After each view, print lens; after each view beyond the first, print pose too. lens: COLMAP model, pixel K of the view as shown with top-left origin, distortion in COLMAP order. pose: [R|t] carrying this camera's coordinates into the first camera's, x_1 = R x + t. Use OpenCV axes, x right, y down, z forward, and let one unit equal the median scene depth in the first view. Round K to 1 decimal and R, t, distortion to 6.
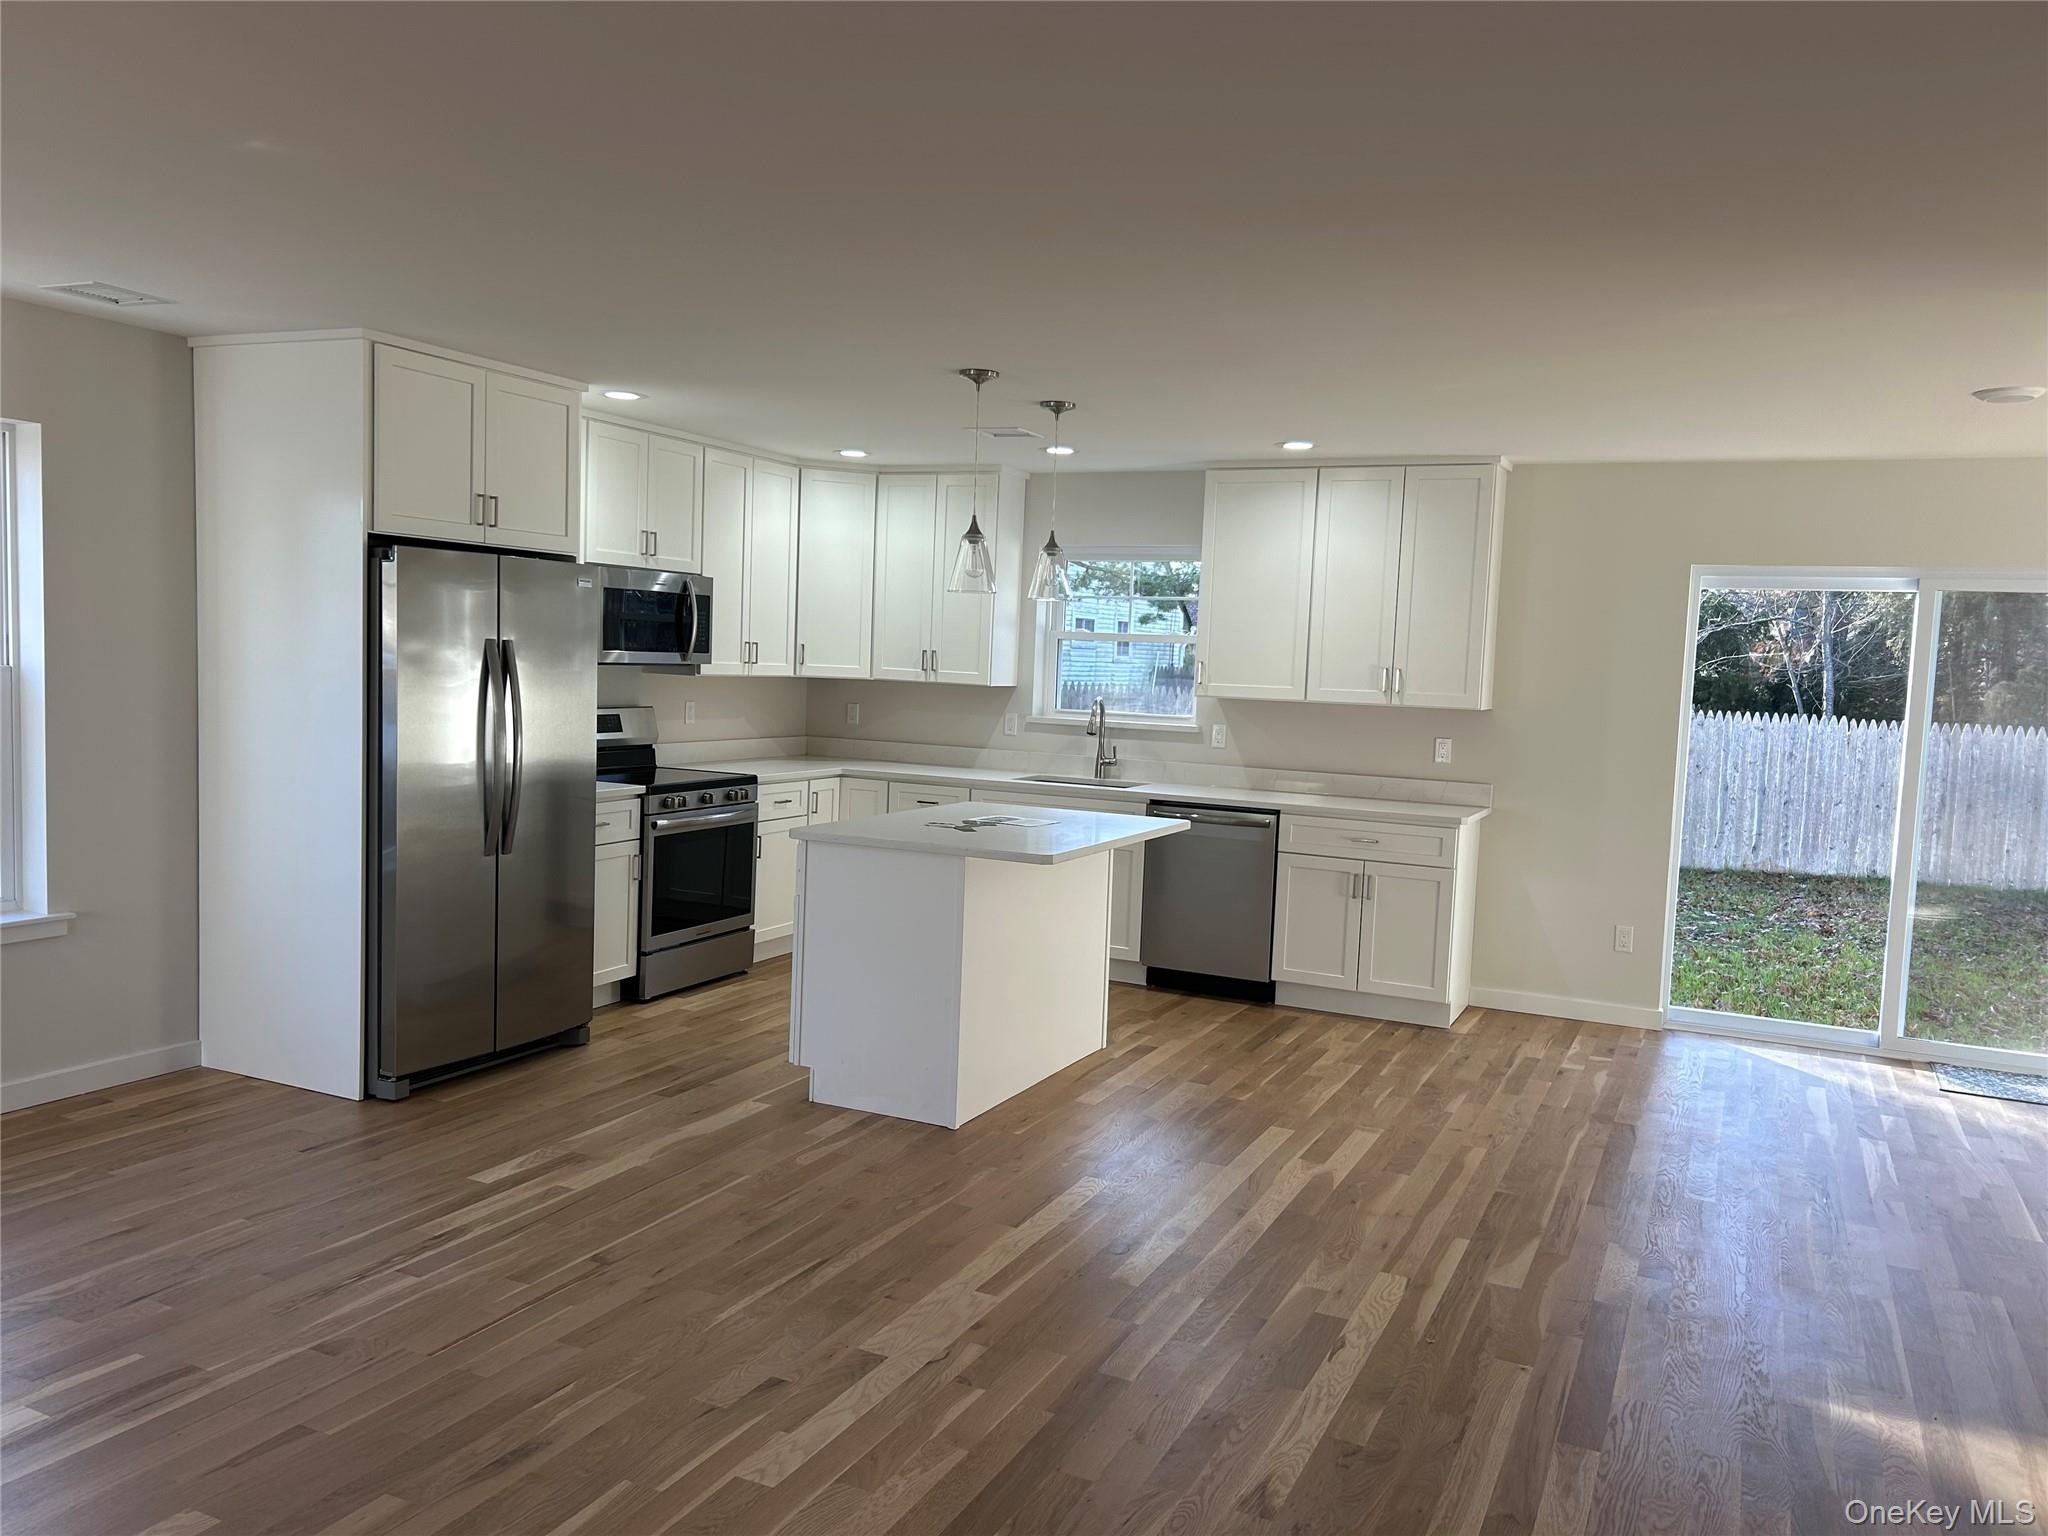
lens RADIAL K [[1554.3, 0, 1024.0], [0, 1554.3, 768.0], [0, 0, 1]] dist [0.073043, -0.085218]
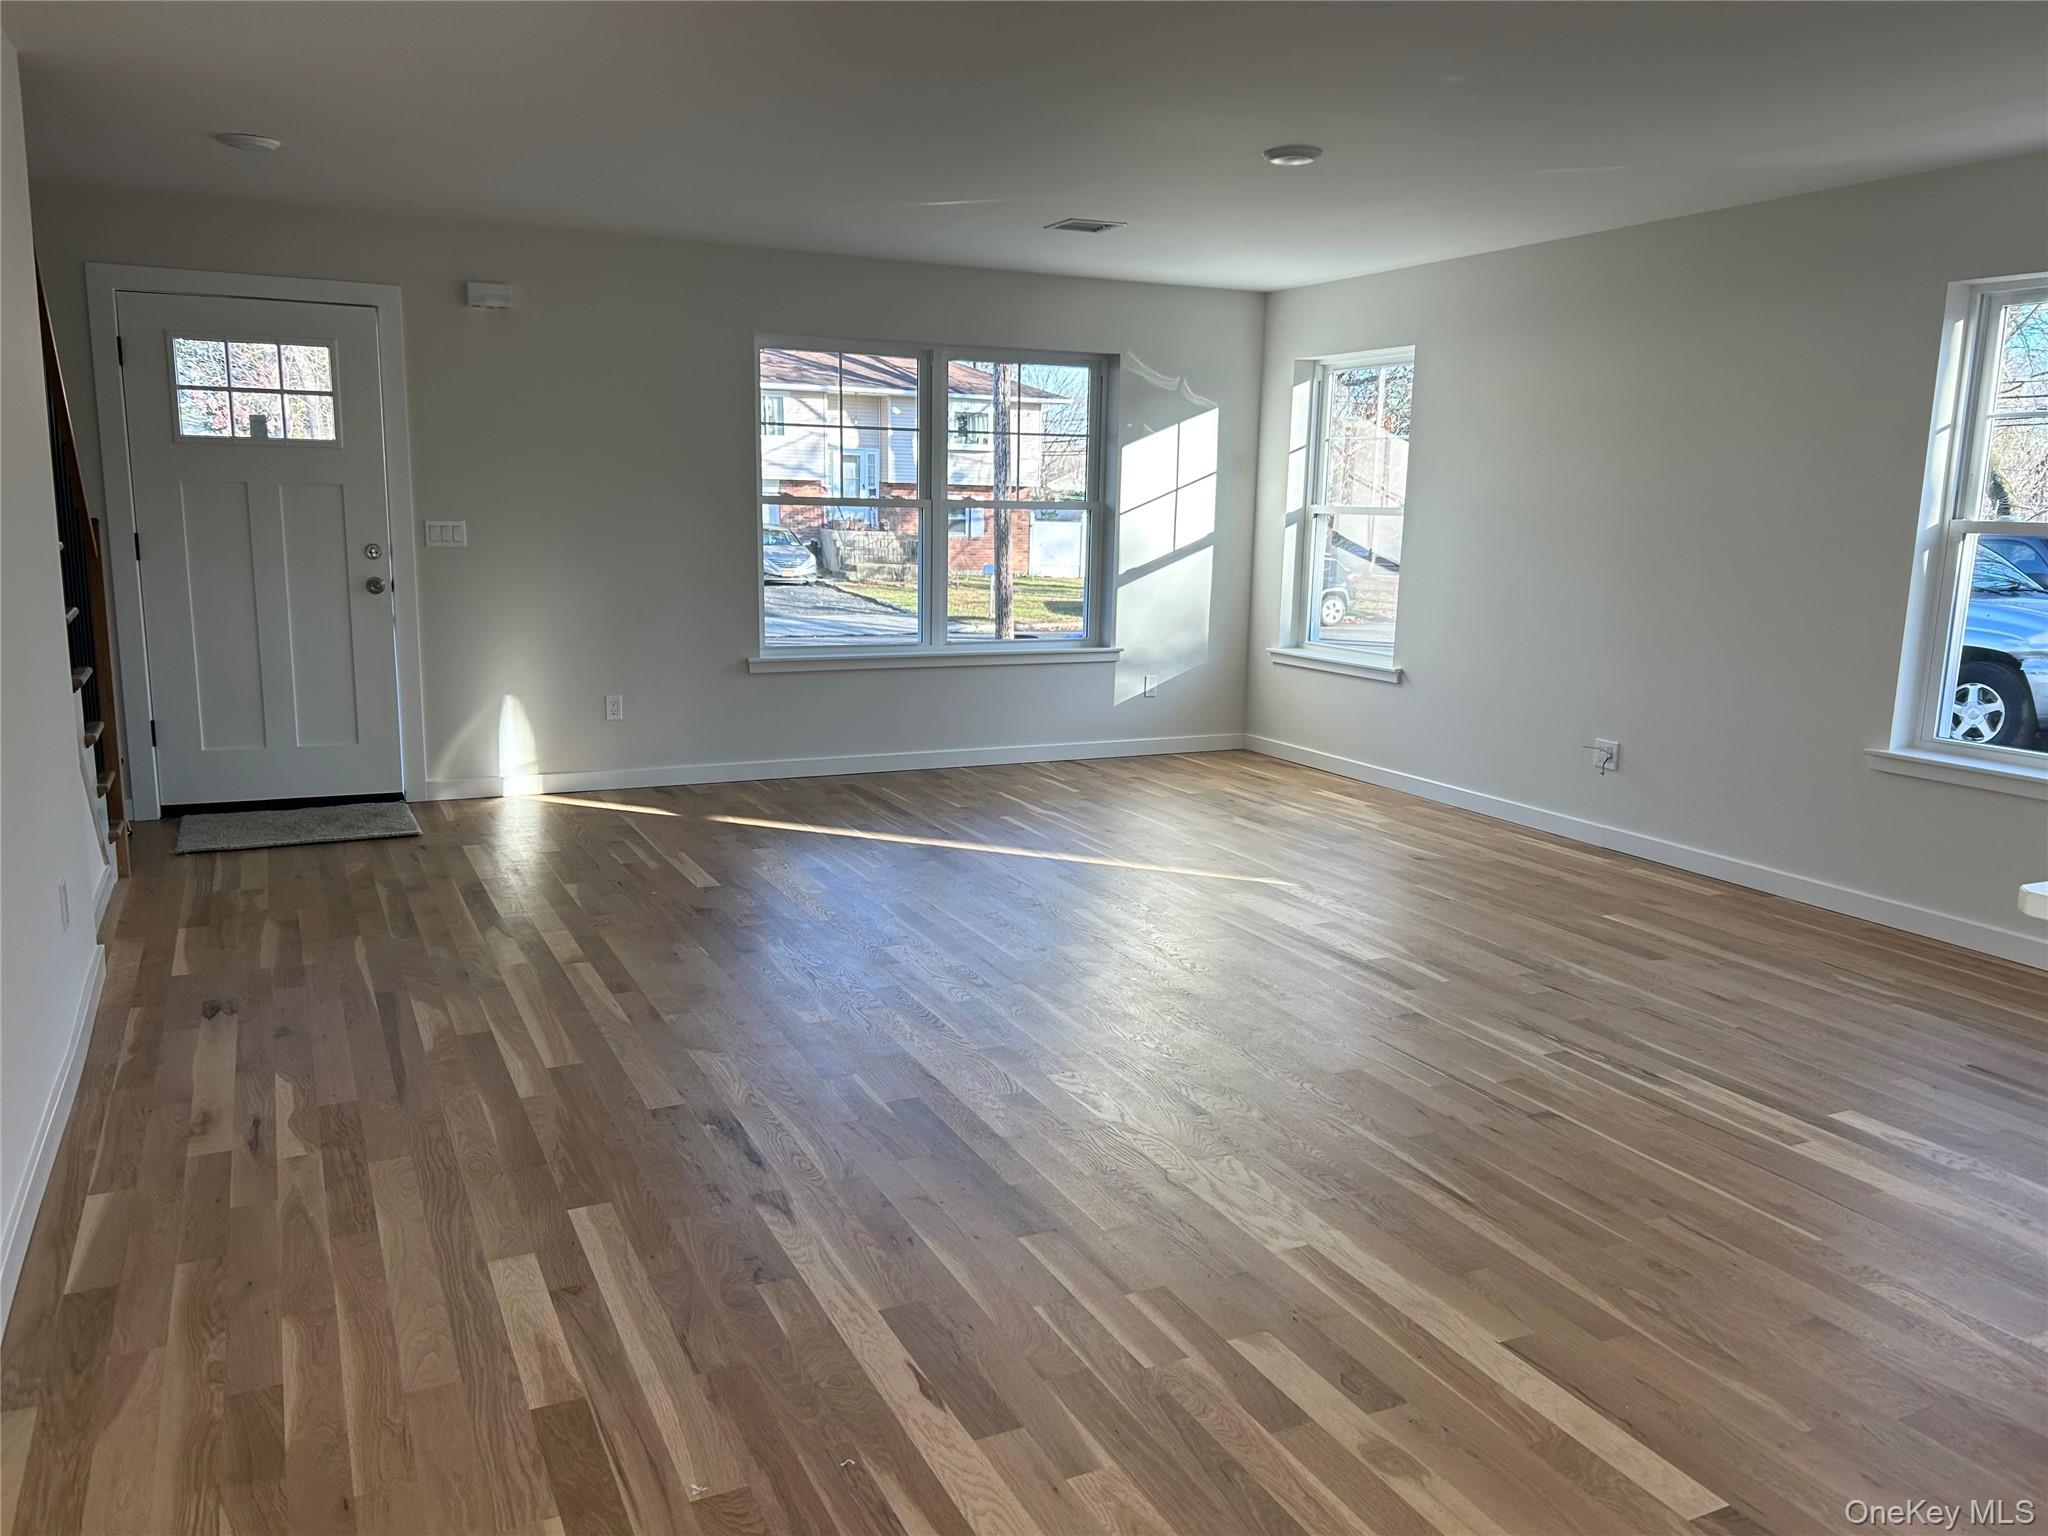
lens RADIAL K [[1554.3, 0, 1024.0], [0, 1554.3, 768.0], [0, 0, 1]] dist [0.073043, -0.085218]
pose [[-0.629014, 0.083629, -0.772883, 0.374771], [-0.101456, 0.976863, 0.188271, -0.020798], [0.770745, 0.196839, -0.605975, 0.761475]]
